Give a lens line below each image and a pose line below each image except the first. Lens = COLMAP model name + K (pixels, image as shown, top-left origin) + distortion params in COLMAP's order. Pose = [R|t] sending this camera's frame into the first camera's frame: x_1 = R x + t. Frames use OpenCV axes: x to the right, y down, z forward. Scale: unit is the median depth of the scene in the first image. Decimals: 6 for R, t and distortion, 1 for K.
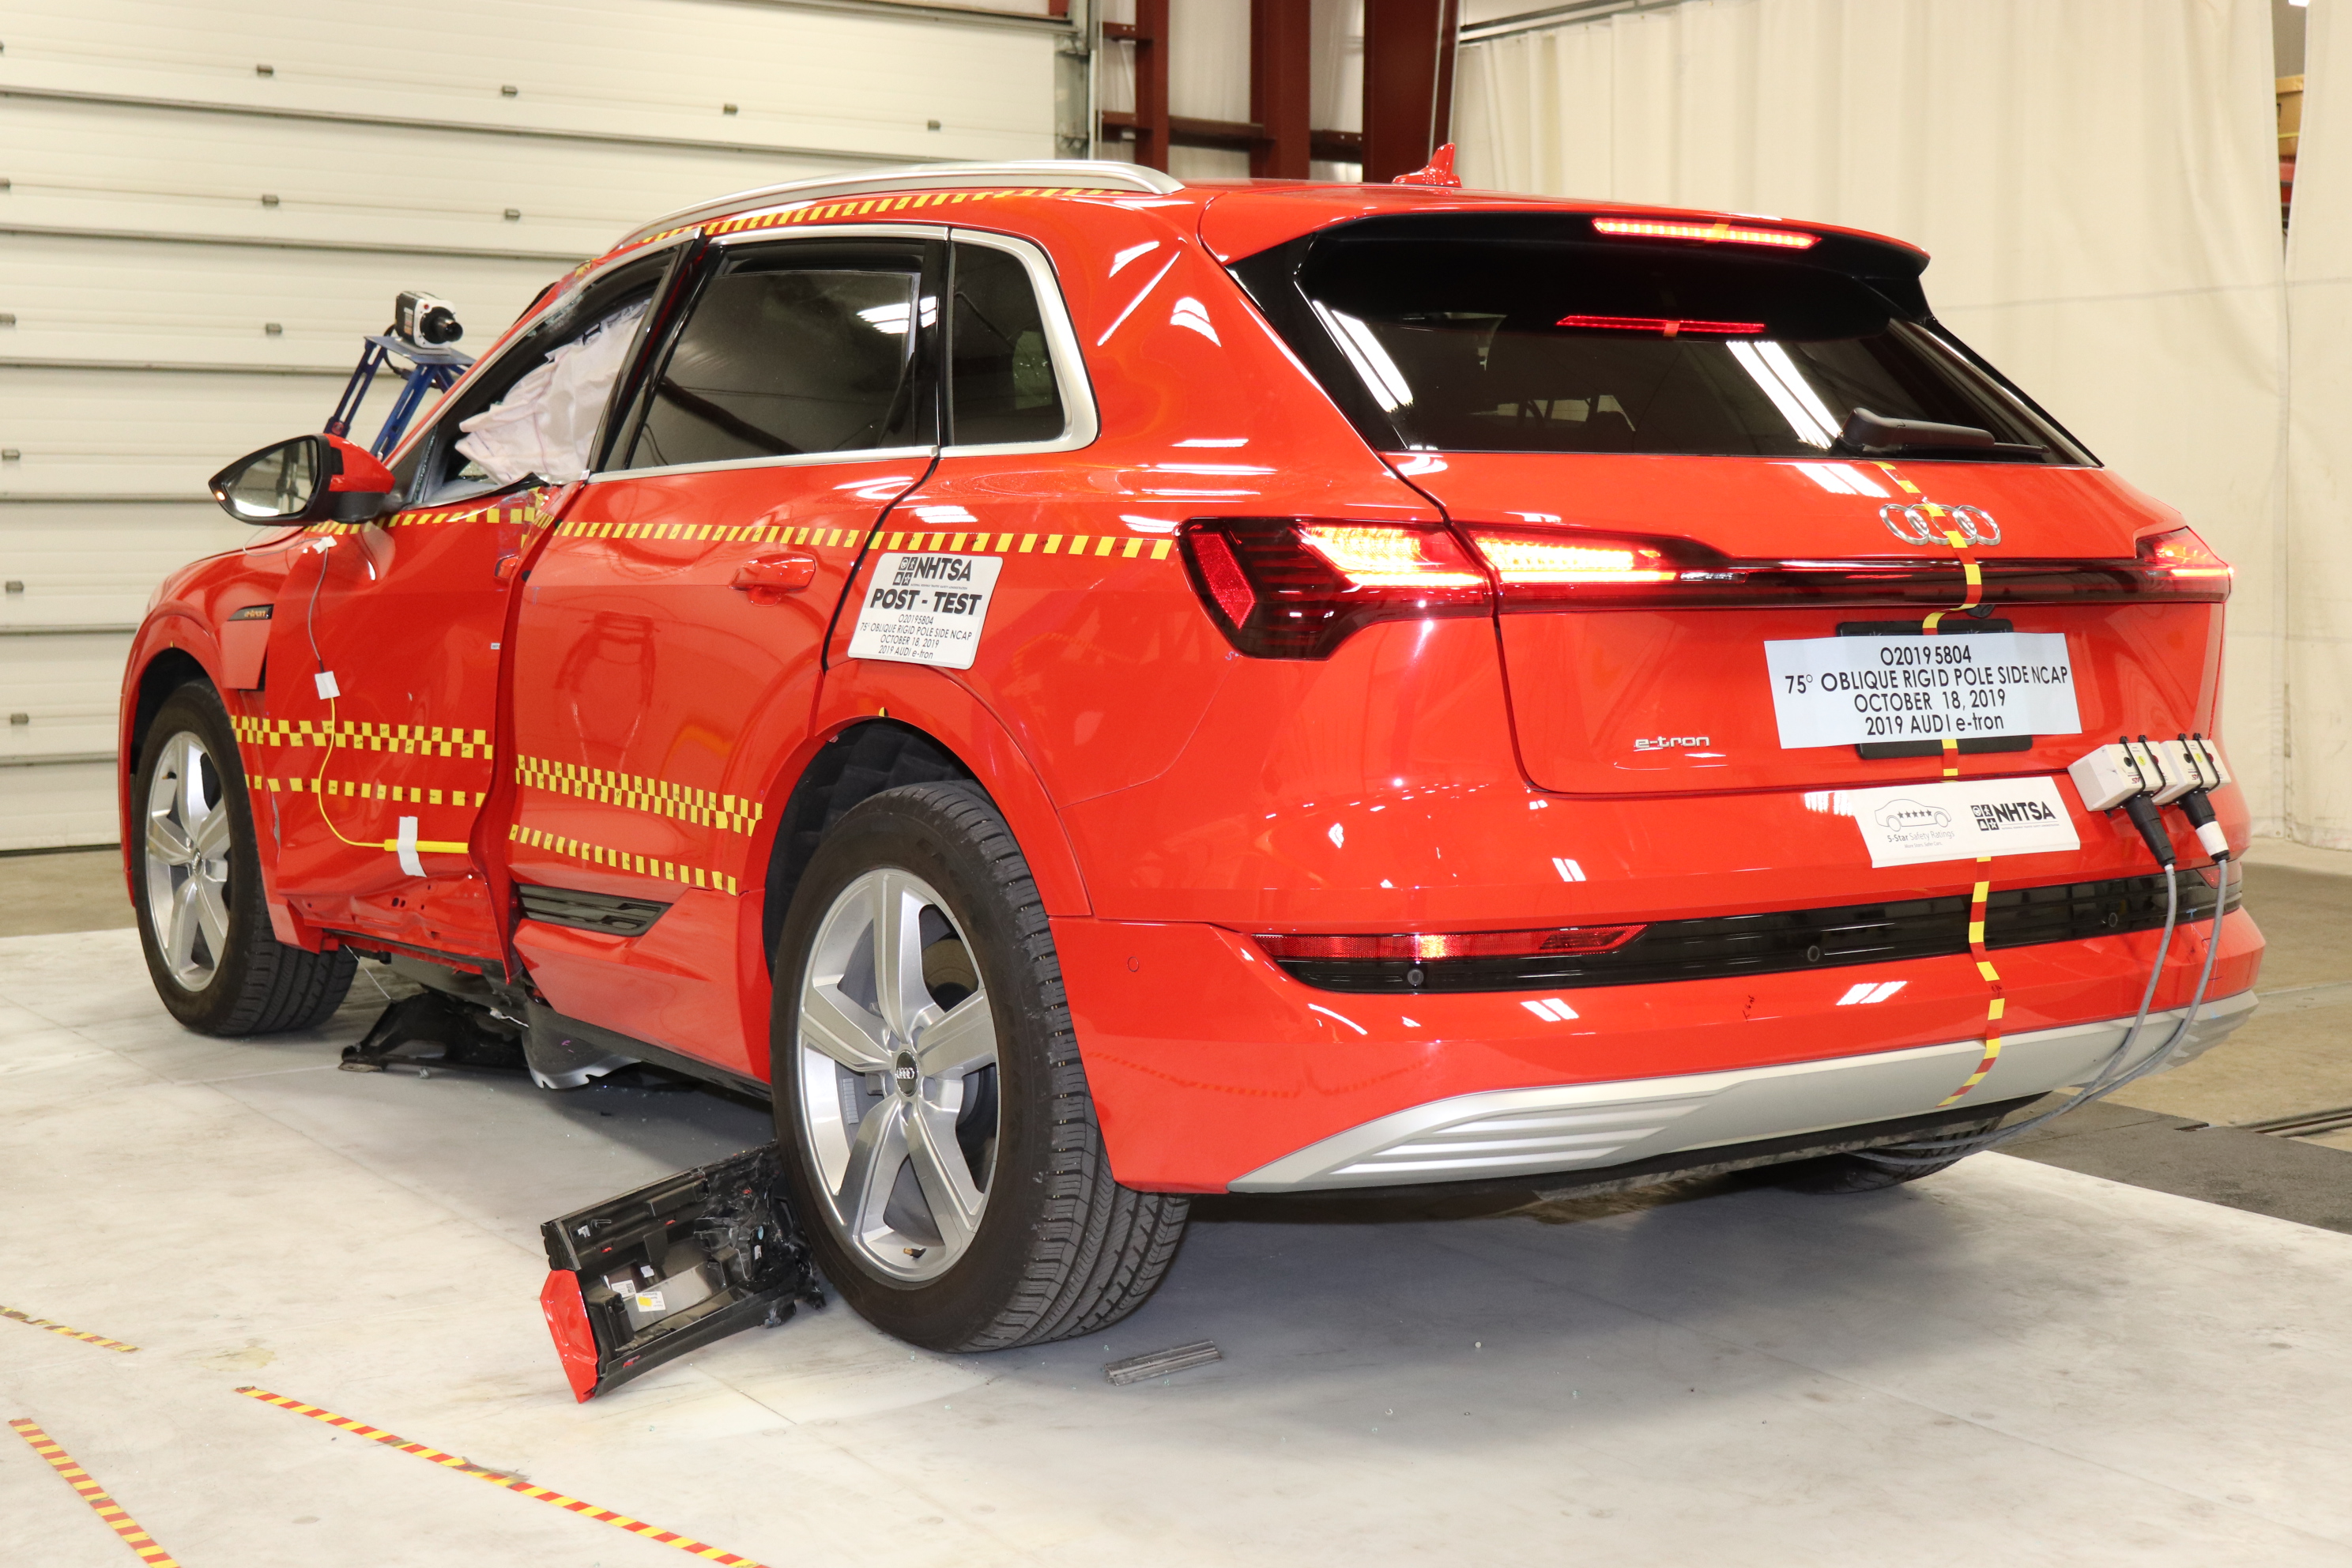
lens RADIAL K [[3075.1, 0, 1176.8], [0, 3075.1, 785.0], [0, 0, 1]] dist [-0.012359, 0.000000]
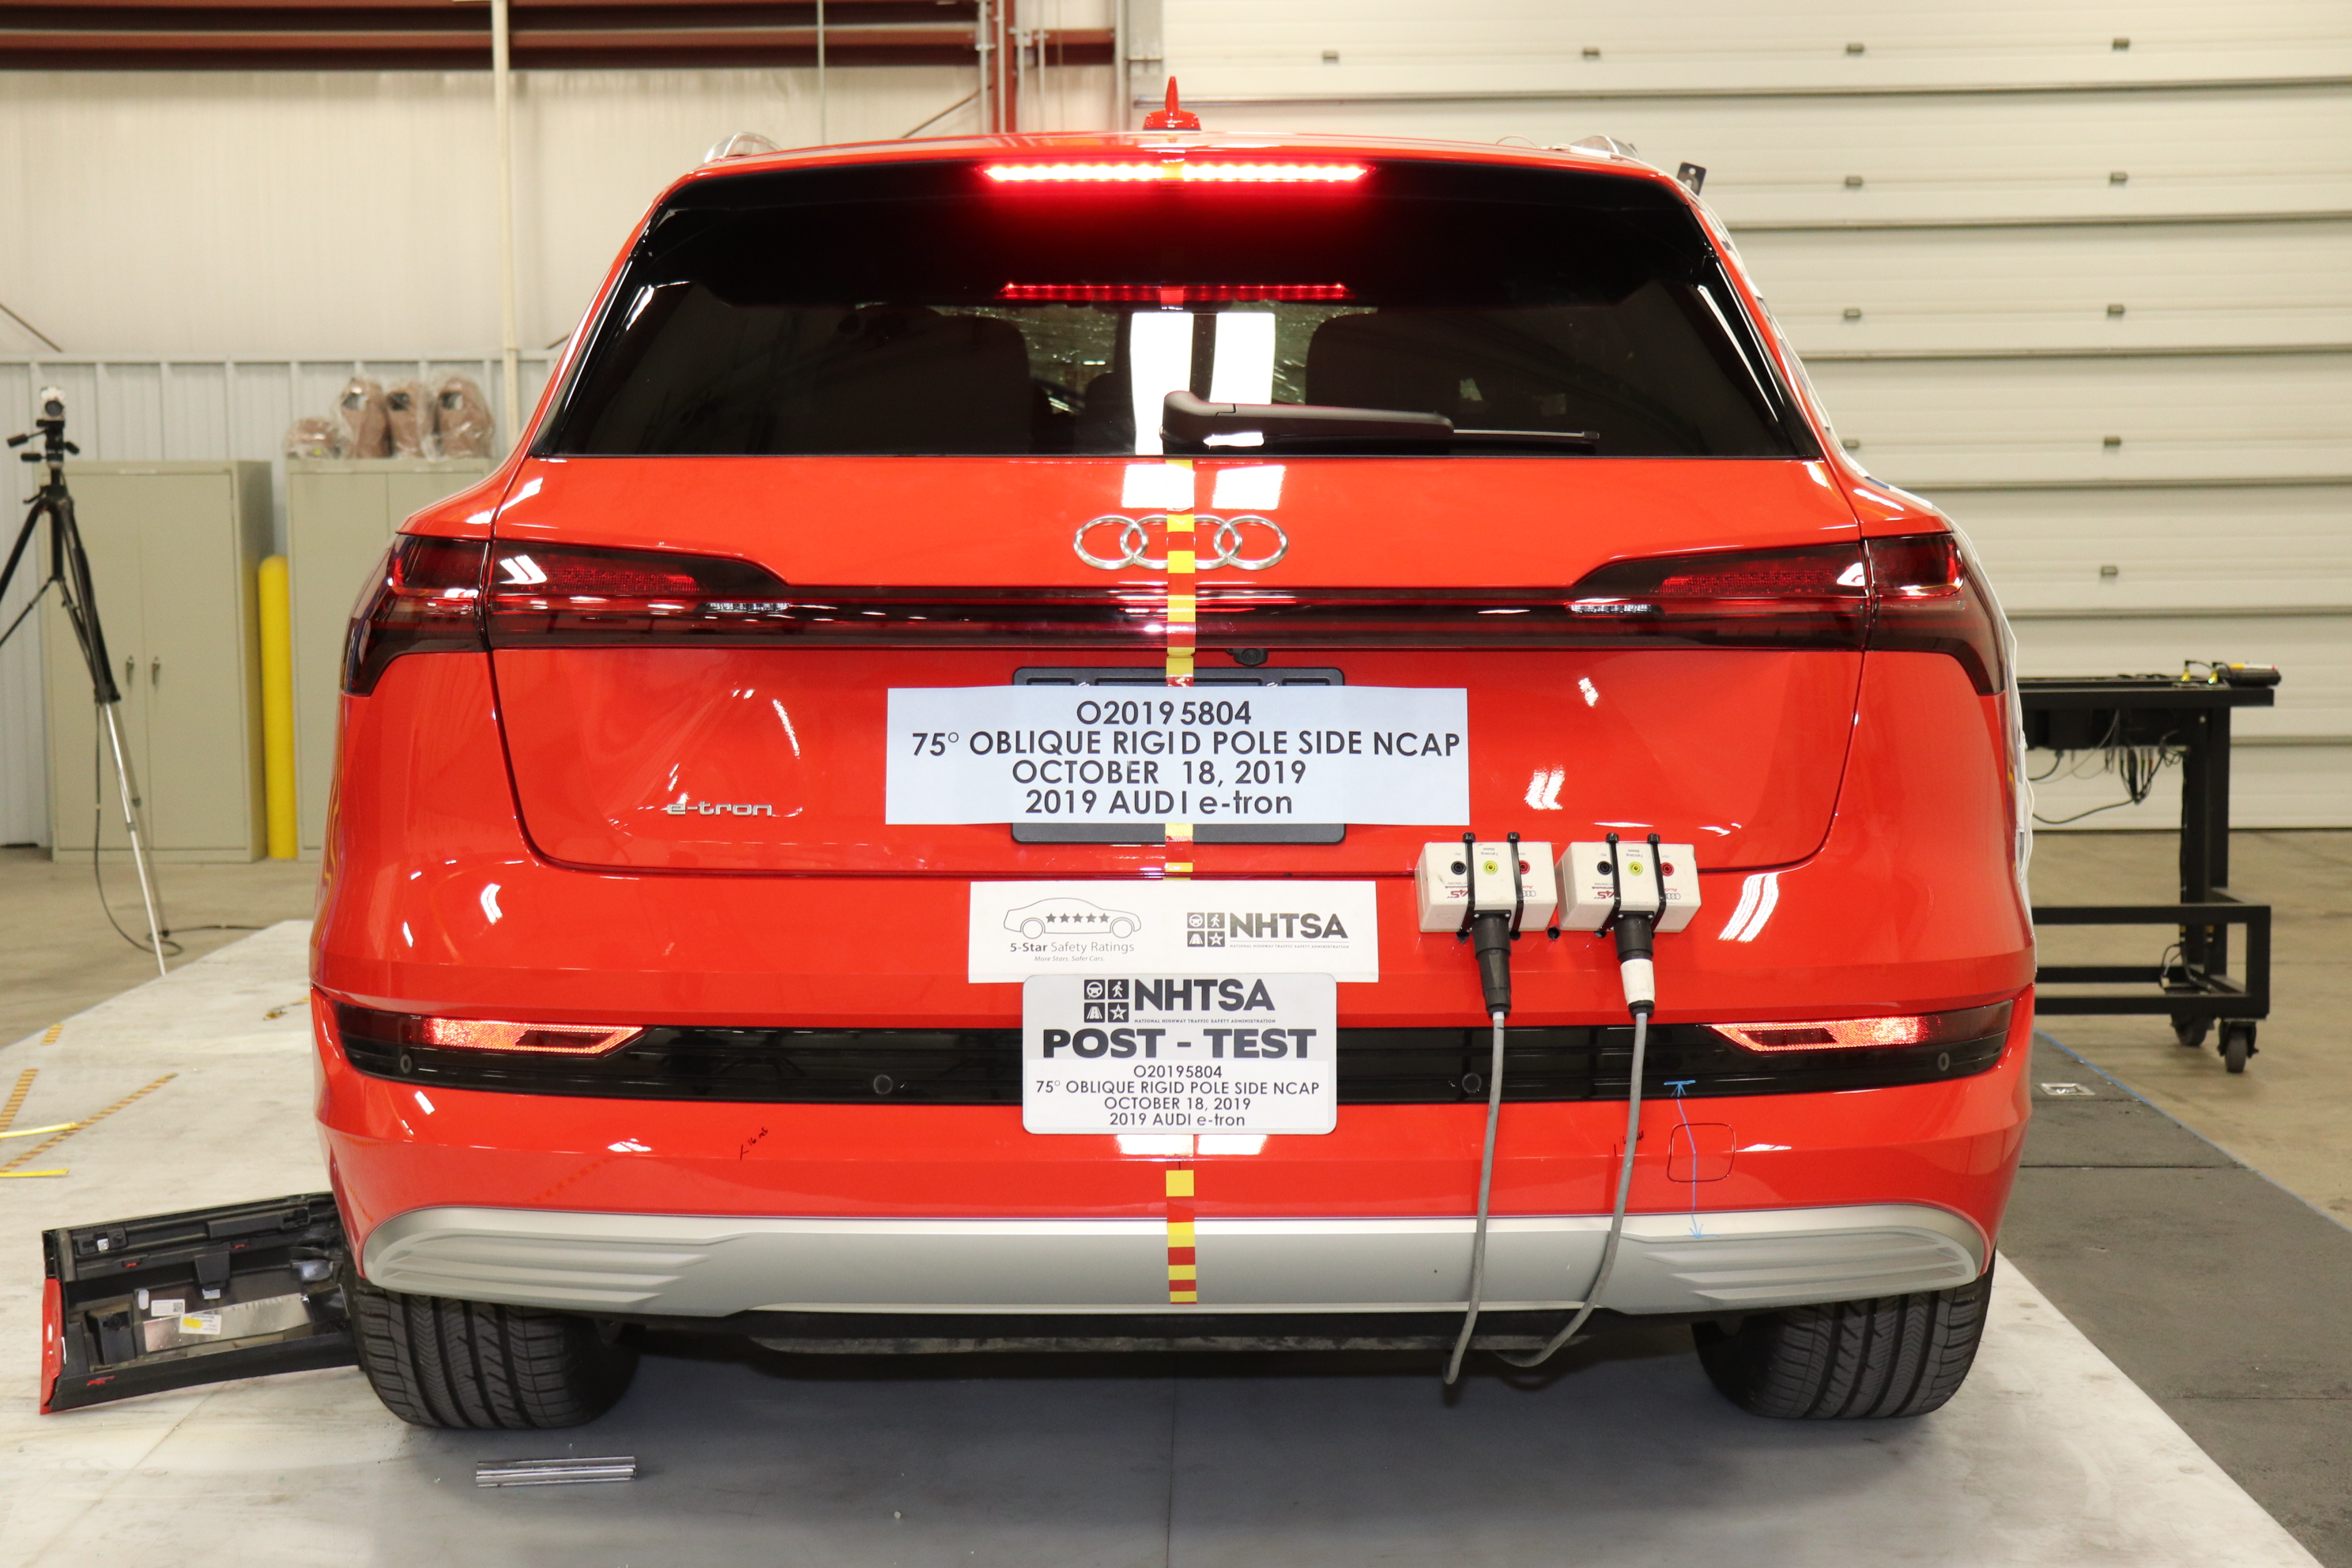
lens RADIAL K [[3221.8, 0, 1176.7], [0, 3221.8, 781.7], [0, 0, 1]] dist [-0.014827, 0.000000]
pose [[0.827992, 0.045543, -0.558887, 0.694939], [-0.045461, 0.998867, 0.014047, -0.036448], [0.558894, 0.013777, 0.829125, 0.335872]]
